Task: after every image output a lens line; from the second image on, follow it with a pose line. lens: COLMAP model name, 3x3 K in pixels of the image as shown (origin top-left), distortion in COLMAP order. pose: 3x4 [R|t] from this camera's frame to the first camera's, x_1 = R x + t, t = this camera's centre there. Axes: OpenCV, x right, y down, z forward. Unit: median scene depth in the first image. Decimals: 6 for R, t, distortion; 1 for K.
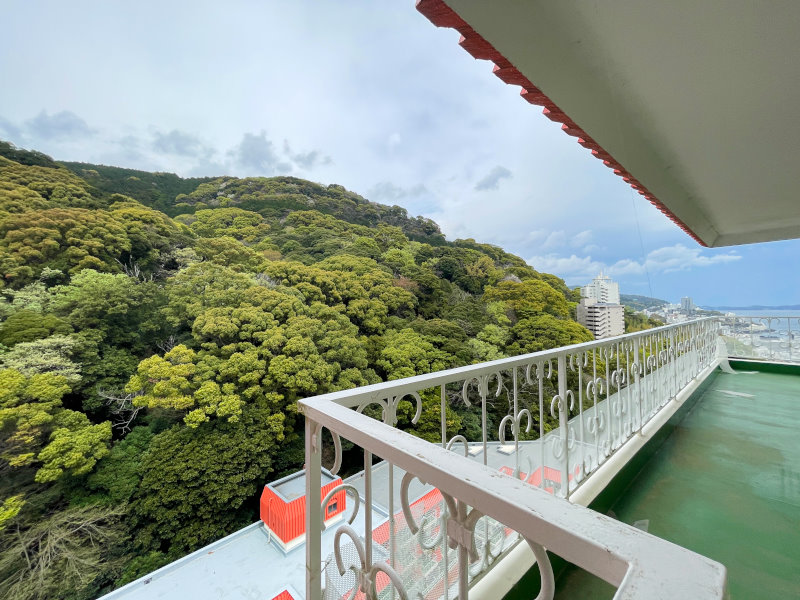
lens RADIAL K [[322.2, 0, 399.8], [0, 322.2, 297.4], [0, 0, 1]] dist [-0.001671, -0.000365]
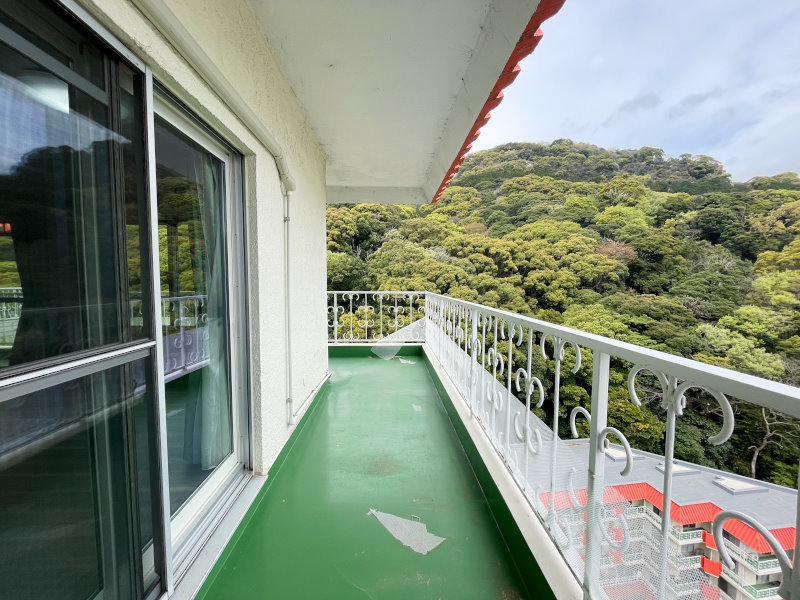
lens RADIAL K [[322.2, 0, 399.8], [0, 322.2, 297.4], [0, 0, 1]] dist [-0.001671, -0.000365]
pose [[0.780458, 0.044784, -0.623602, 0.121068], [0.011825, 0.996196, 0.086340, 0.000429], [0.625096, -0.074759, 0.776959, 0.027504]]
